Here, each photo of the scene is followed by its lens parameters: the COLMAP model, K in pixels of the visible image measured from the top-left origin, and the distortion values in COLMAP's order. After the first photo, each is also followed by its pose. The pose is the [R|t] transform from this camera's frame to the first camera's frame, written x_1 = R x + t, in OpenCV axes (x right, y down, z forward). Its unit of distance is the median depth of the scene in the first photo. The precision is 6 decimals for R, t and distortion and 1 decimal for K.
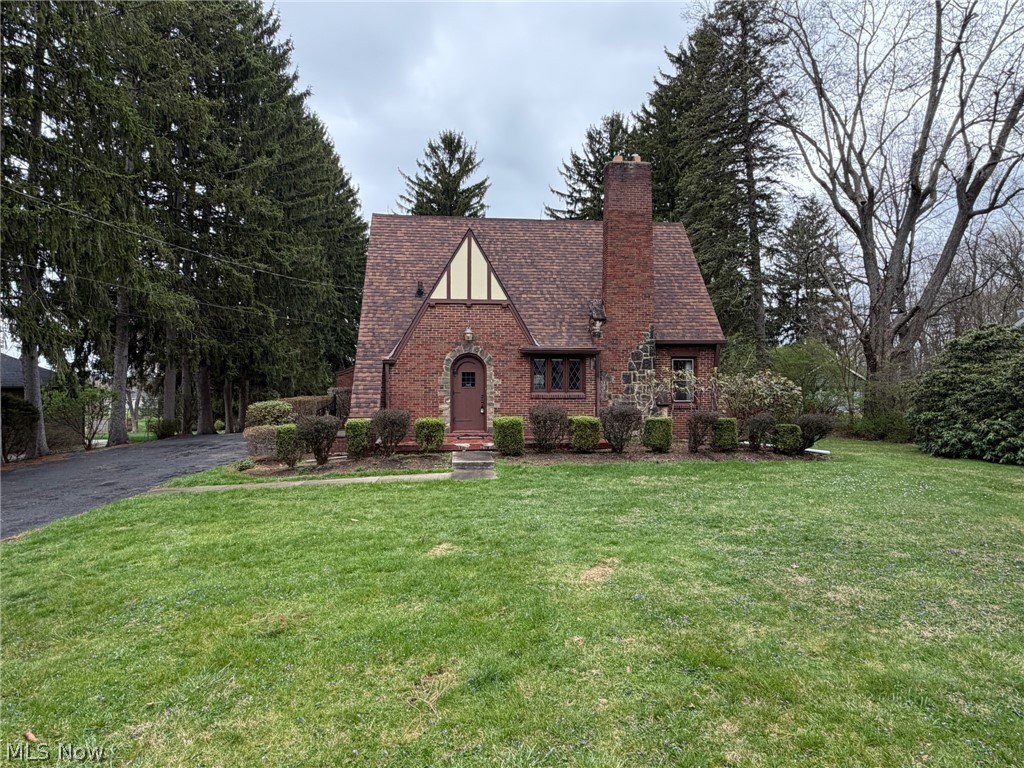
lens RADIAL K [[593.0, 0, 511.8], [0, 593.0, 383.8], [0, 0, 1]] dist [-0.001154, 0.000588]
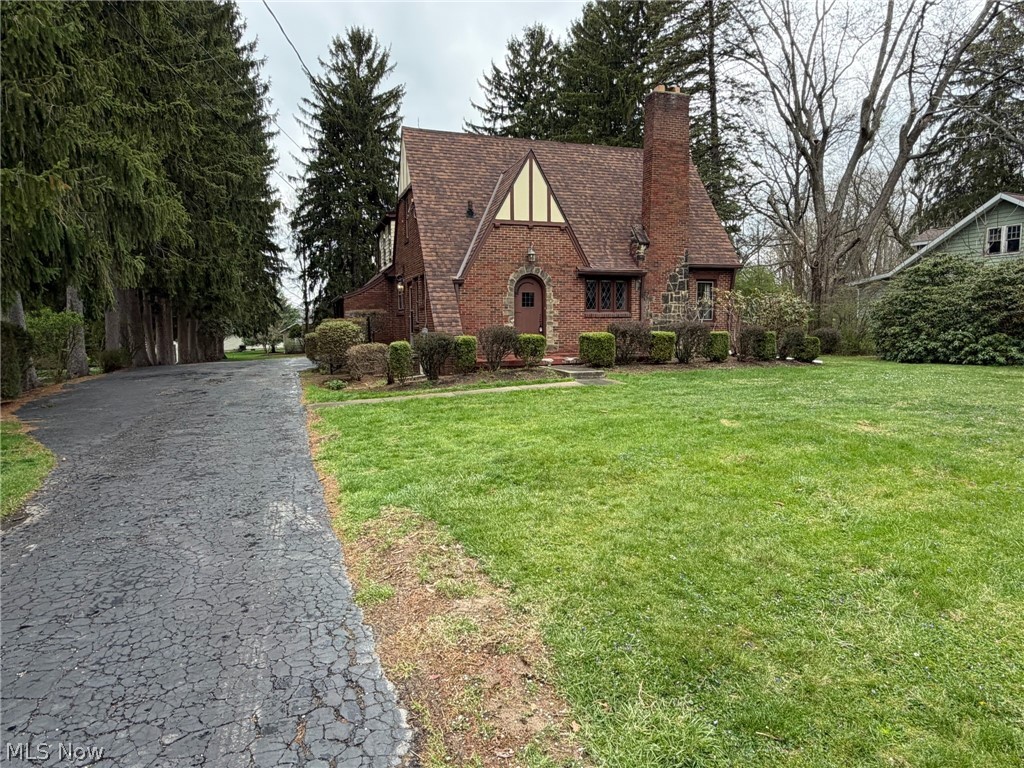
lens RADIAL K [[622.7, 0, 512.6], [0, 622.7, 383.9], [0, 0, 1]] dist [-0.000538, -0.000171]
pose [[0.974556, -0.029699, 0.222167, -0.344009], [0.004863, 0.993751, 0.111513, 0.017656], [-0.224090, -0.107595, 0.968611, -0.069978]]
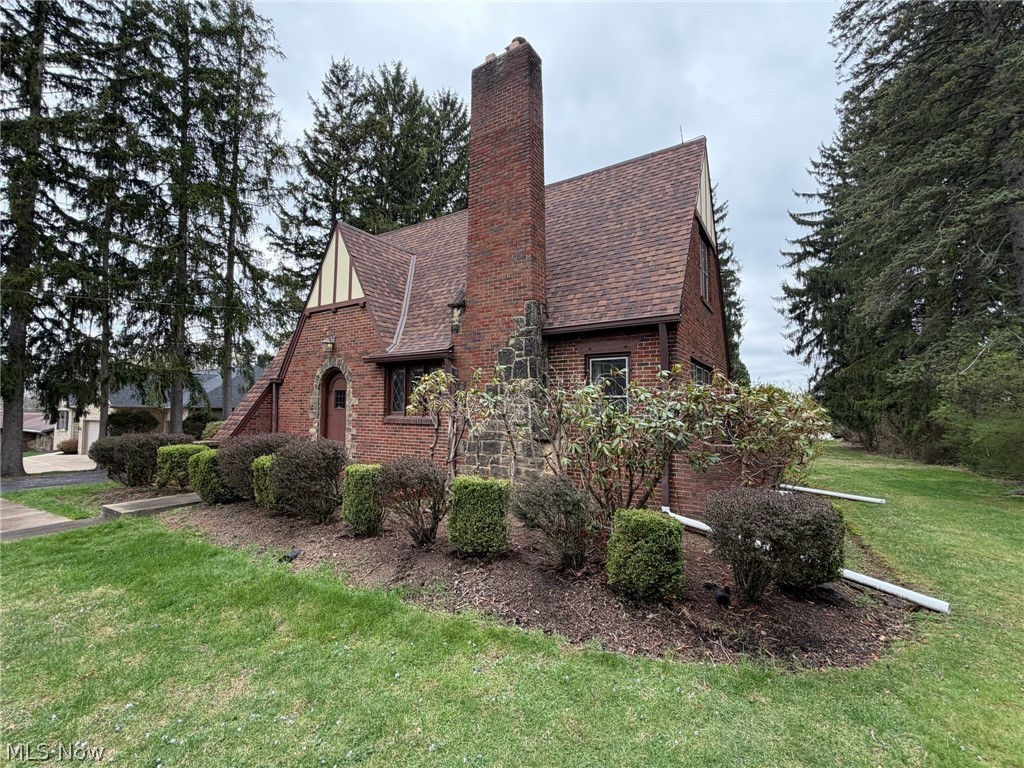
lens RADIAL K [[453.2, 0, 509.9], [0, 453.2, 384.0], [0, 0, 1]] dist [-0.000553, -0.000074]
pose [[0.777014, -0.033560, -0.628588, 0.509409], [0.000319, 0.998599, -0.052919, 0.005276], [0.629483, 0.040918, 0.775936, 0.648603]]
